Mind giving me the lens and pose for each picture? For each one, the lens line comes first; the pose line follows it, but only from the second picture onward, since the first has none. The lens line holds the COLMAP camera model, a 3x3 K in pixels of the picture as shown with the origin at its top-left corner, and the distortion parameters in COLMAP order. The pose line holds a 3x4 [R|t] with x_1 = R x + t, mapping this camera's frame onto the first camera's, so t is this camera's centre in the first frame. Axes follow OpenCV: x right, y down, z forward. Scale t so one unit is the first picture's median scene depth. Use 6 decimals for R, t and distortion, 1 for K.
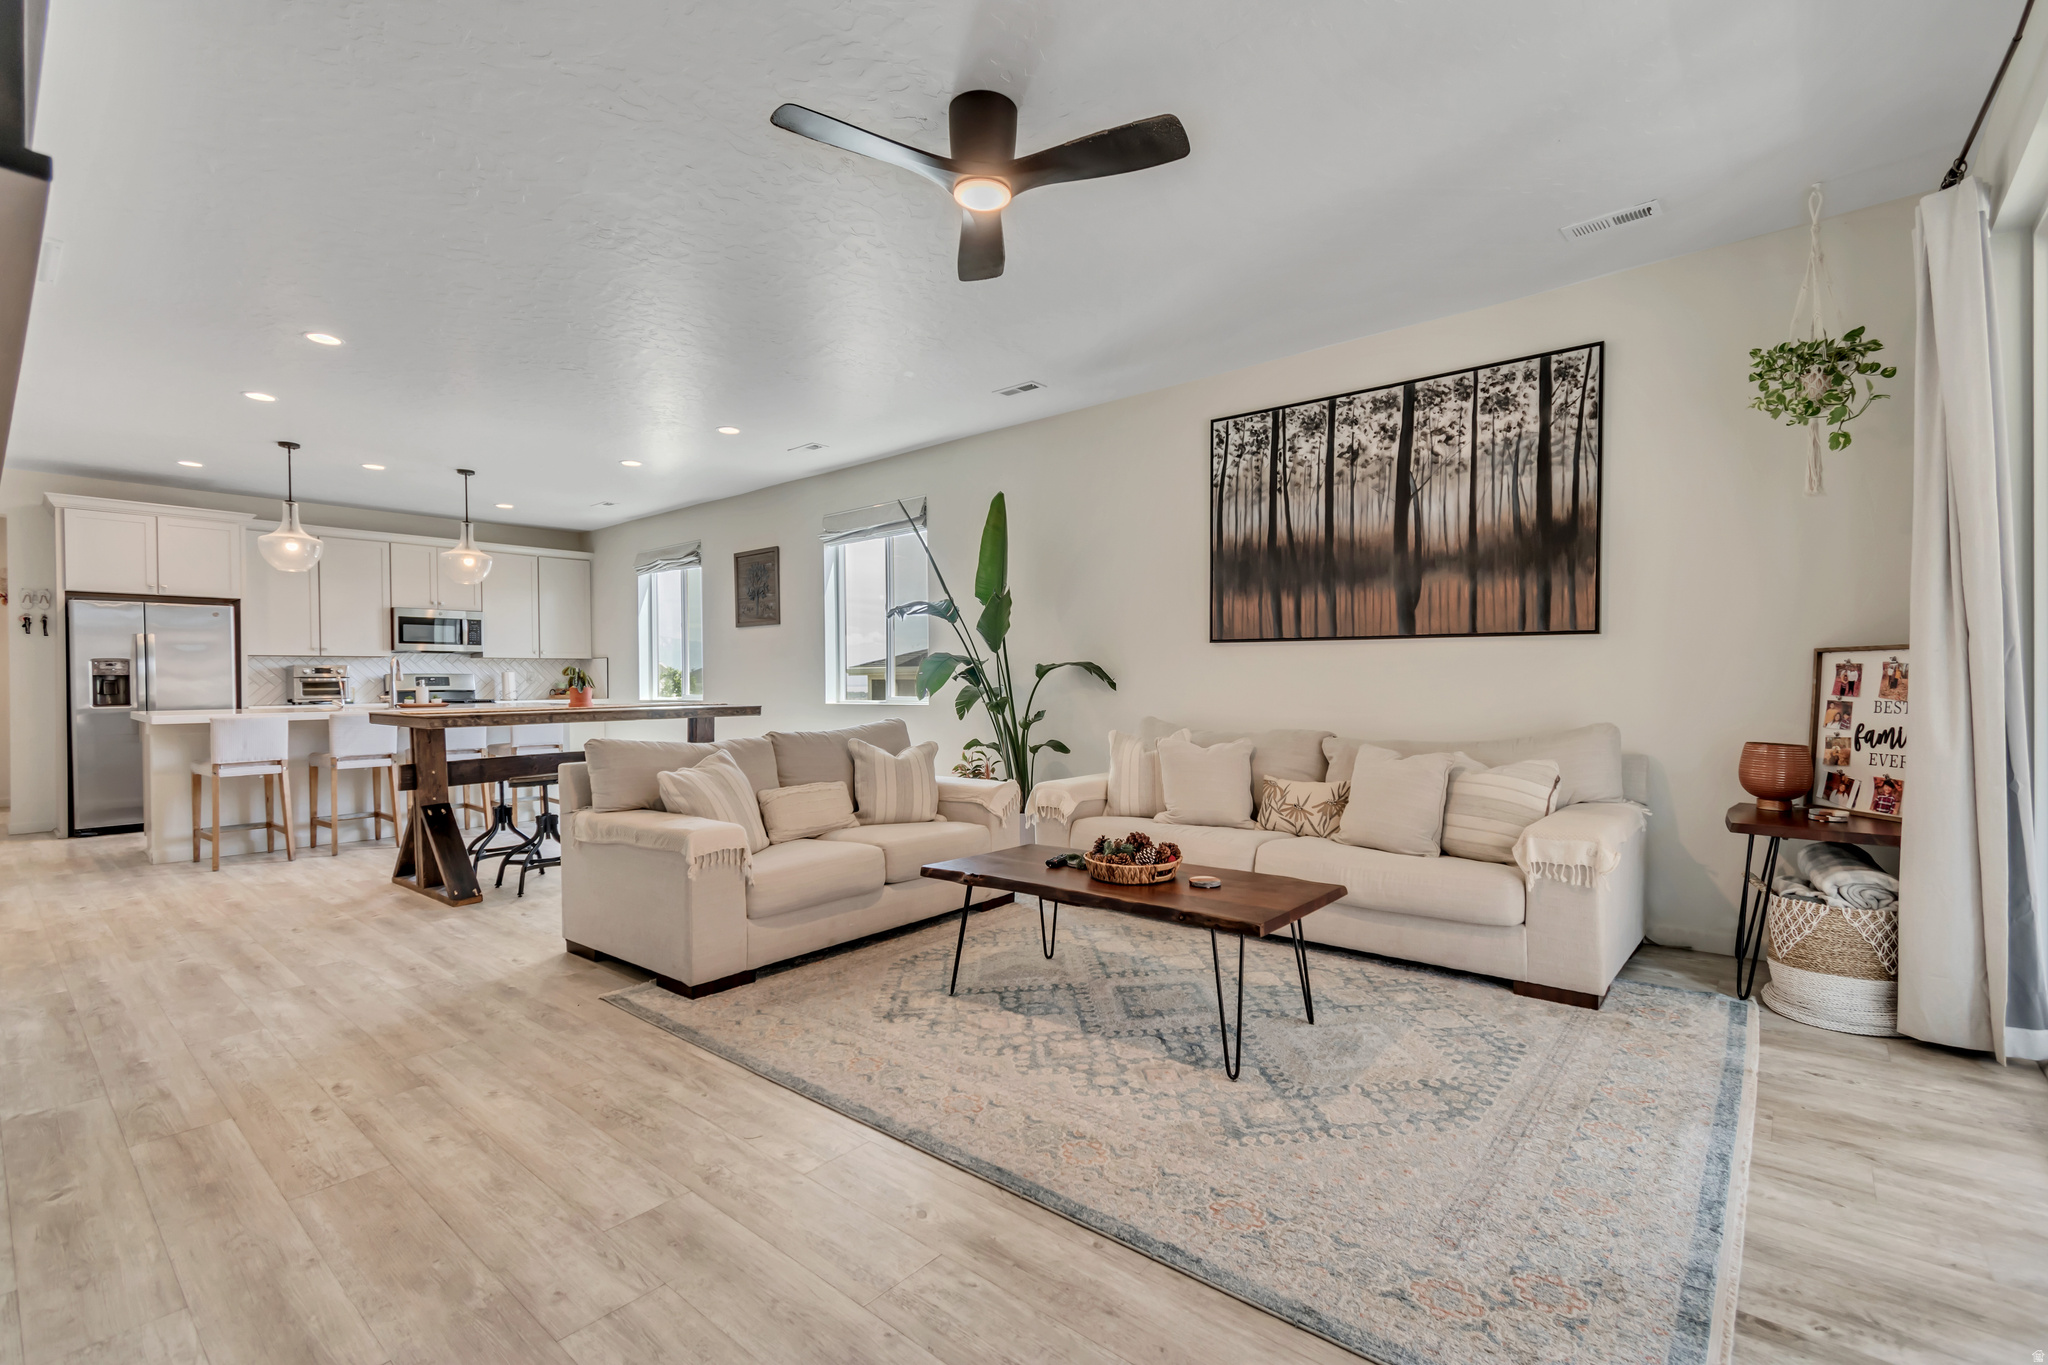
lens RADIAL K [[907.5, 0, 1030.1], [0, 907.5, 685.1], [0, 0, 1]] dist [0.000761, -0.000929]
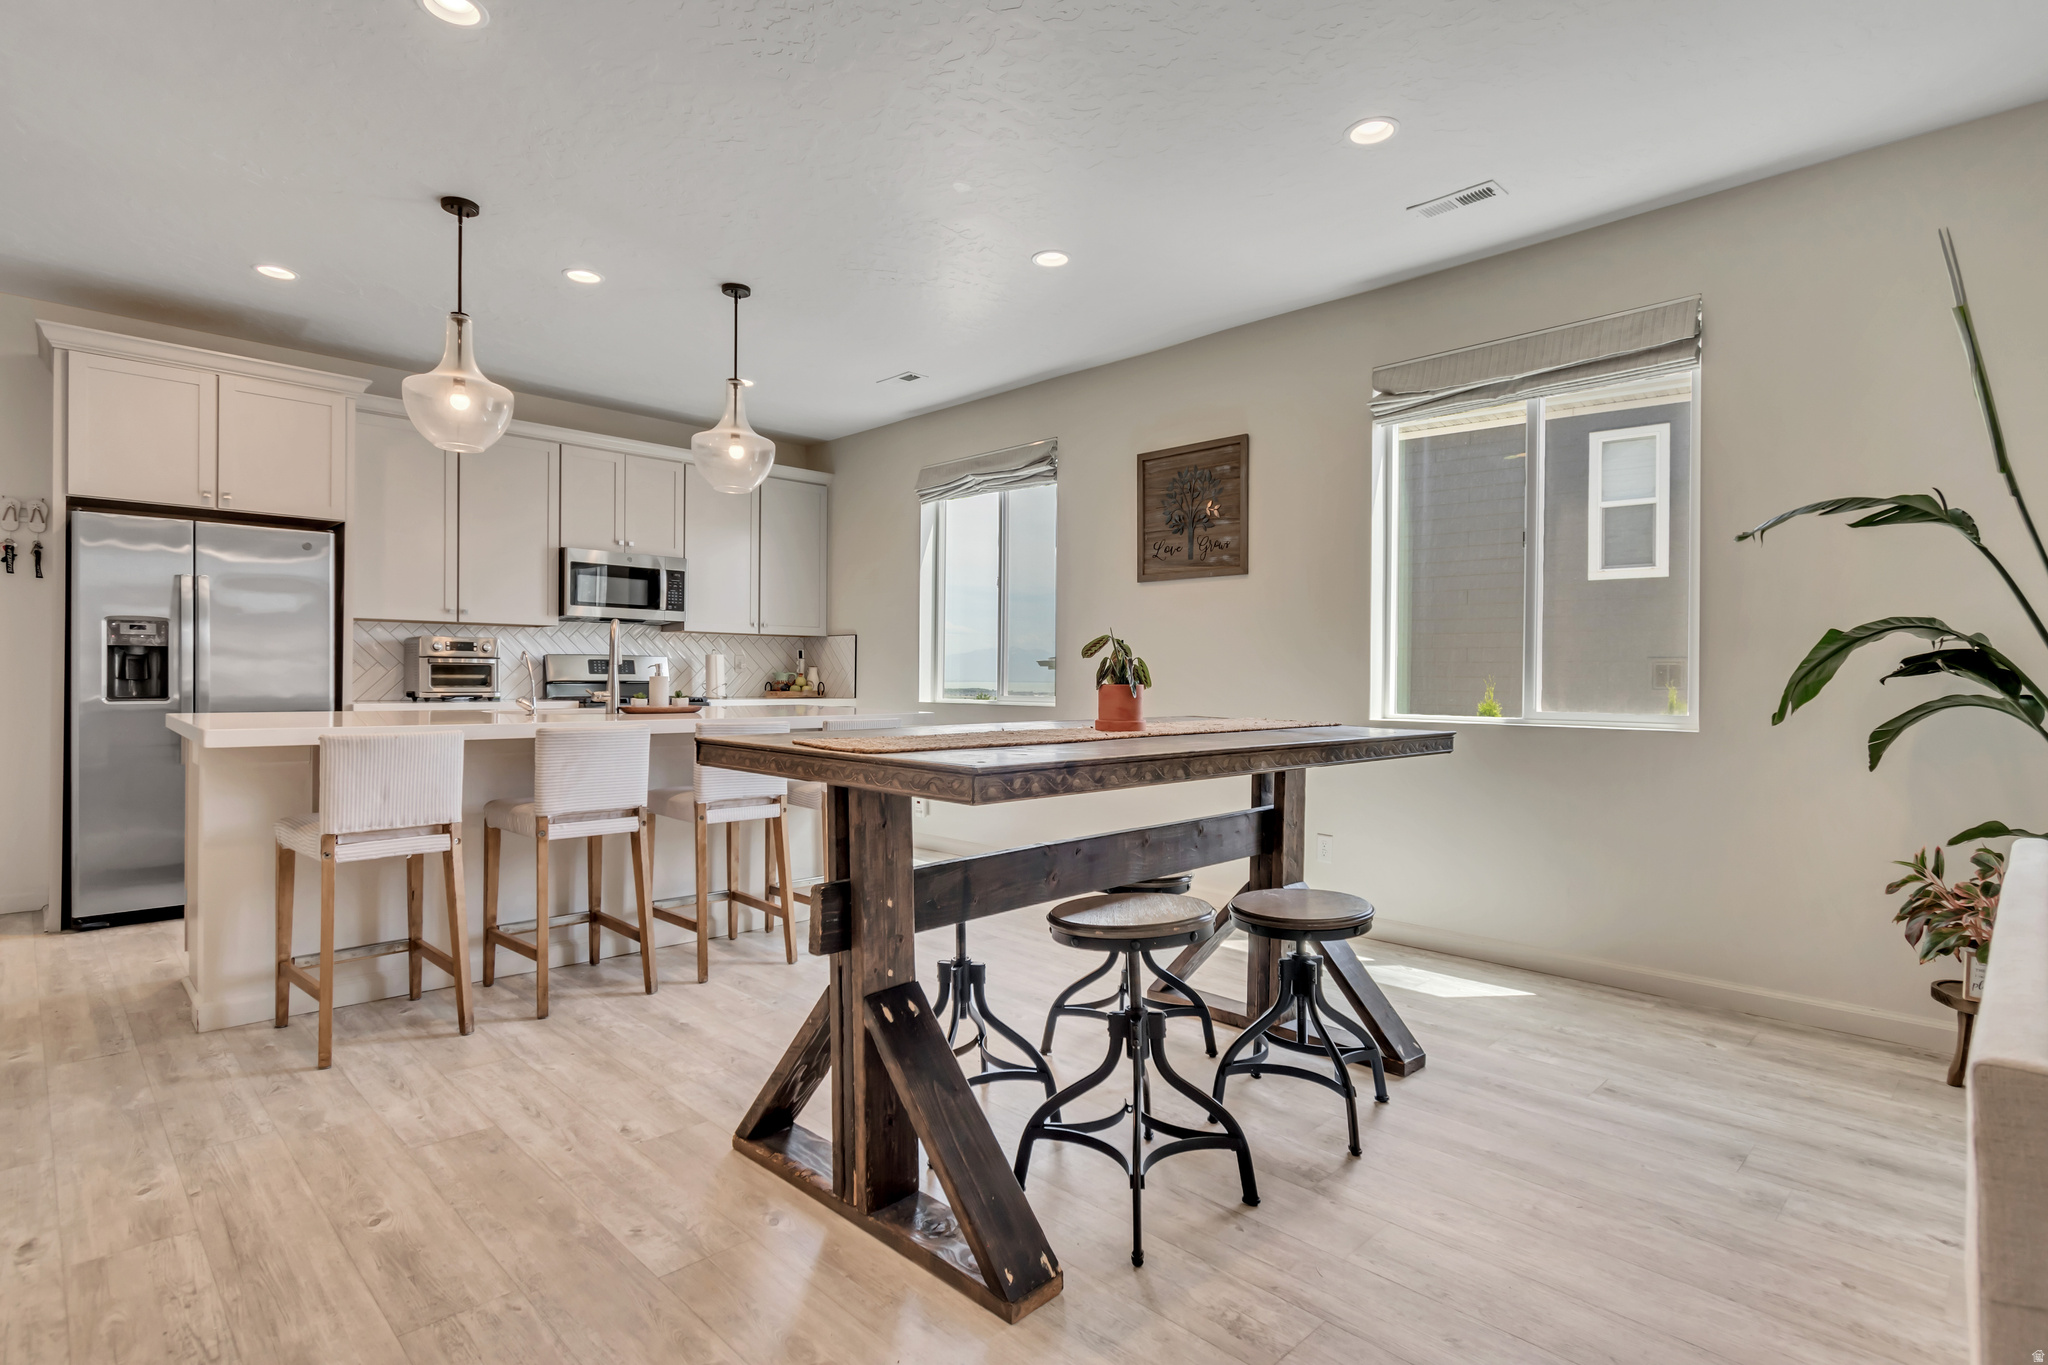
lens RADIAL K [[1027.1, 0, 1027.0], [0, 1027.1, 675.1], [0, 0, 1]] dist [0.003051, -0.001513]
pose [[0.995696, 0.017107, -0.091091, -0.447911], [-0.017800, 0.999818, -0.006797, 0.001954], [0.090958, 0.008389, 0.995819, 0.459020]]
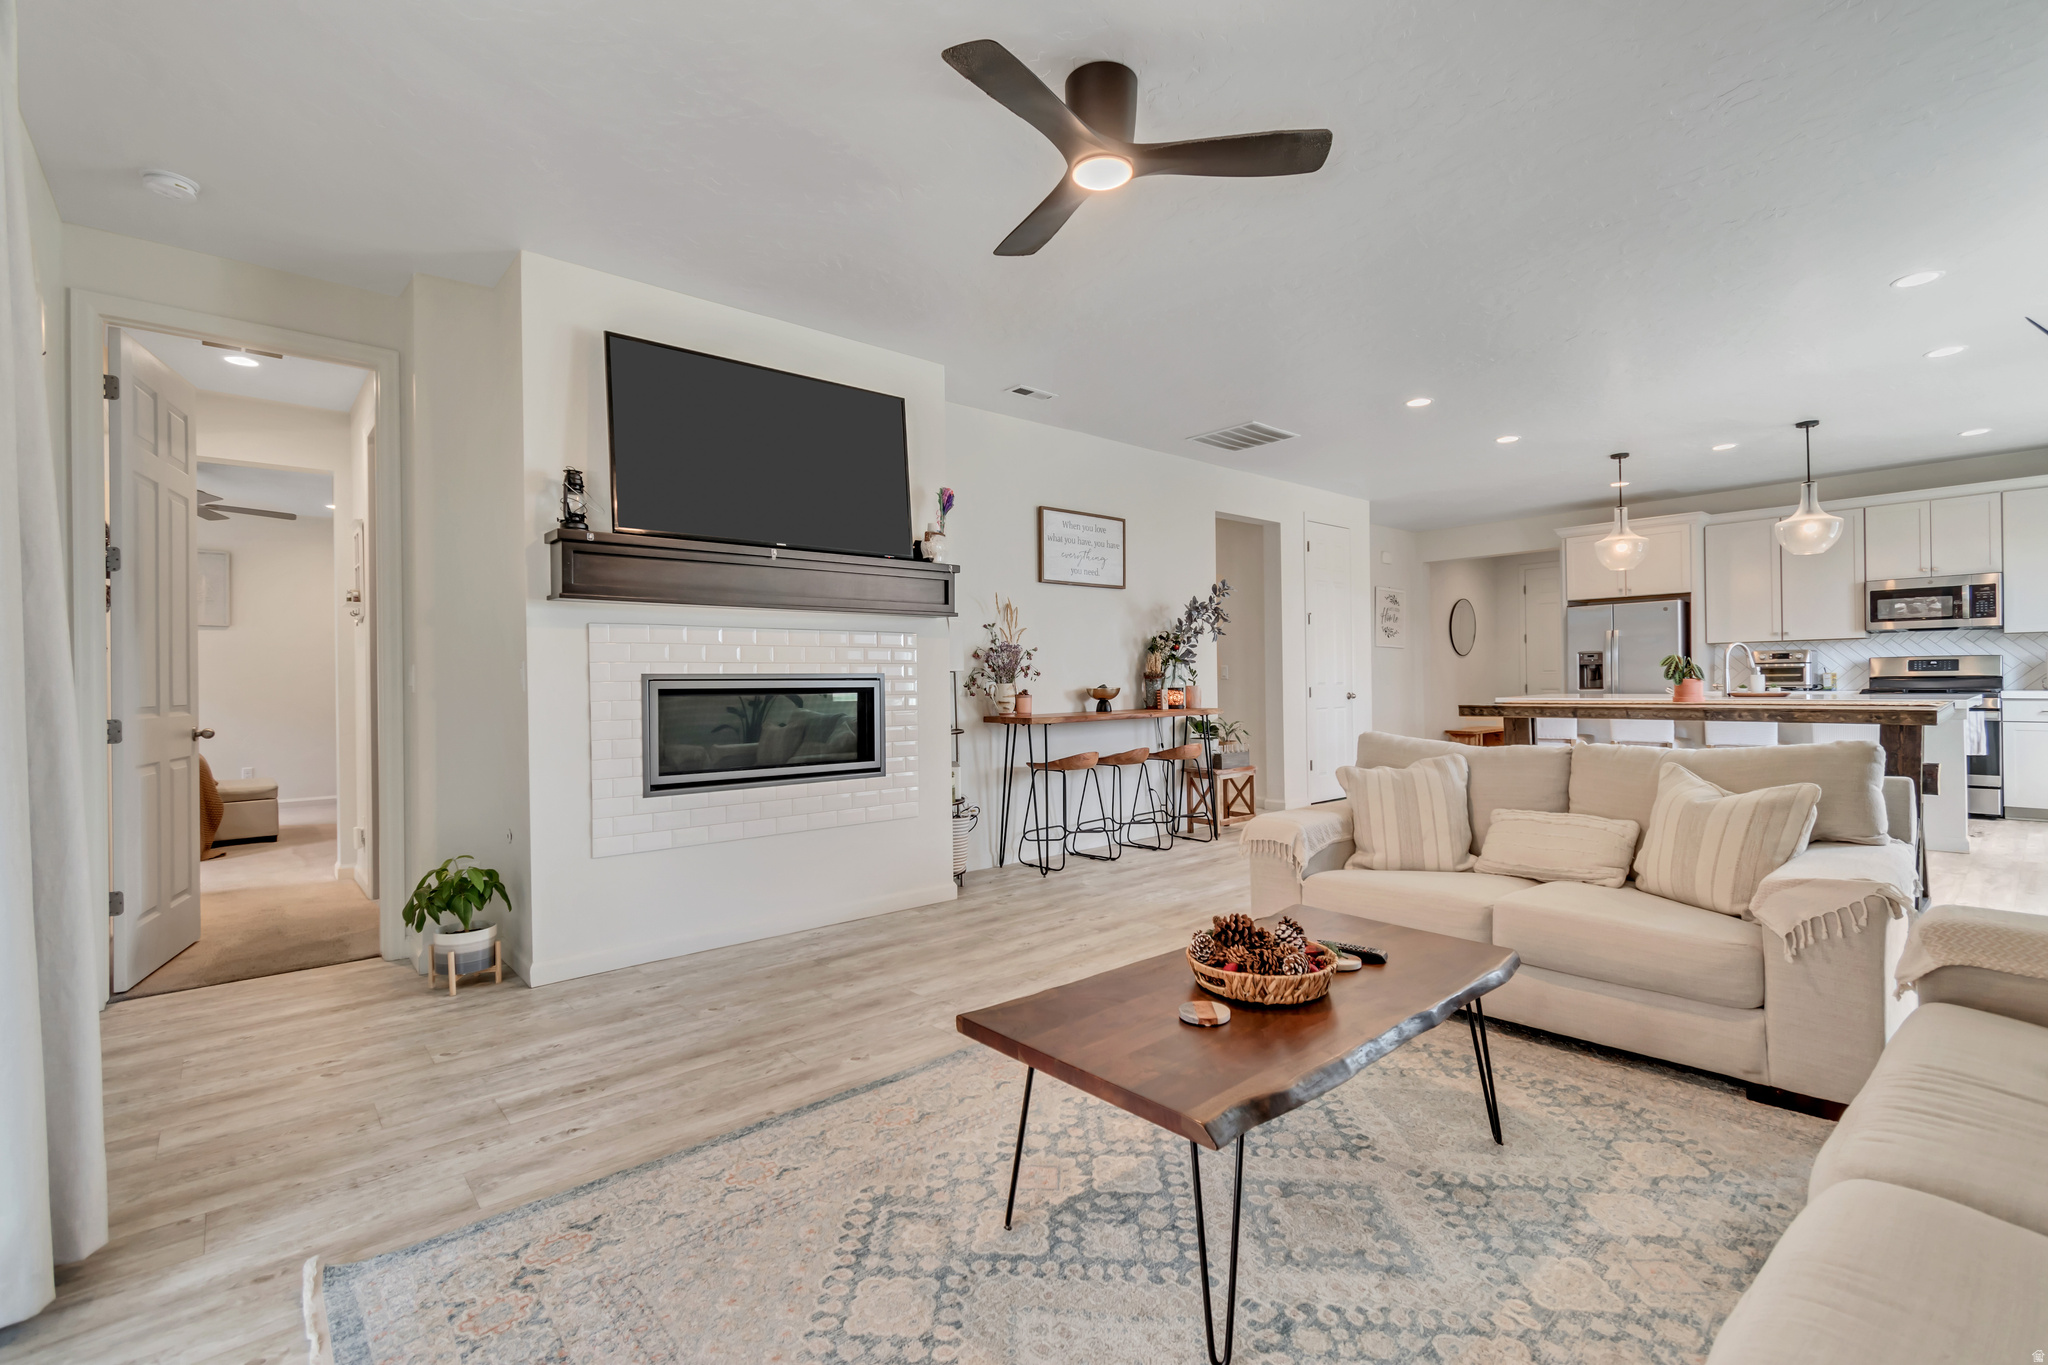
lens RADIAL K [[907.5, 0, 1032.2], [0, 907.5, 676.8], [0, 0, 1]] dist [0.000761, -0.000929]
pose [[-0.145044, 0.006492, -0.989404, 0.395198], [0.010102, 0.999936, 0.005080, -0.009261], [0.989374, -0.009258, -0.145100, 0.466011]]
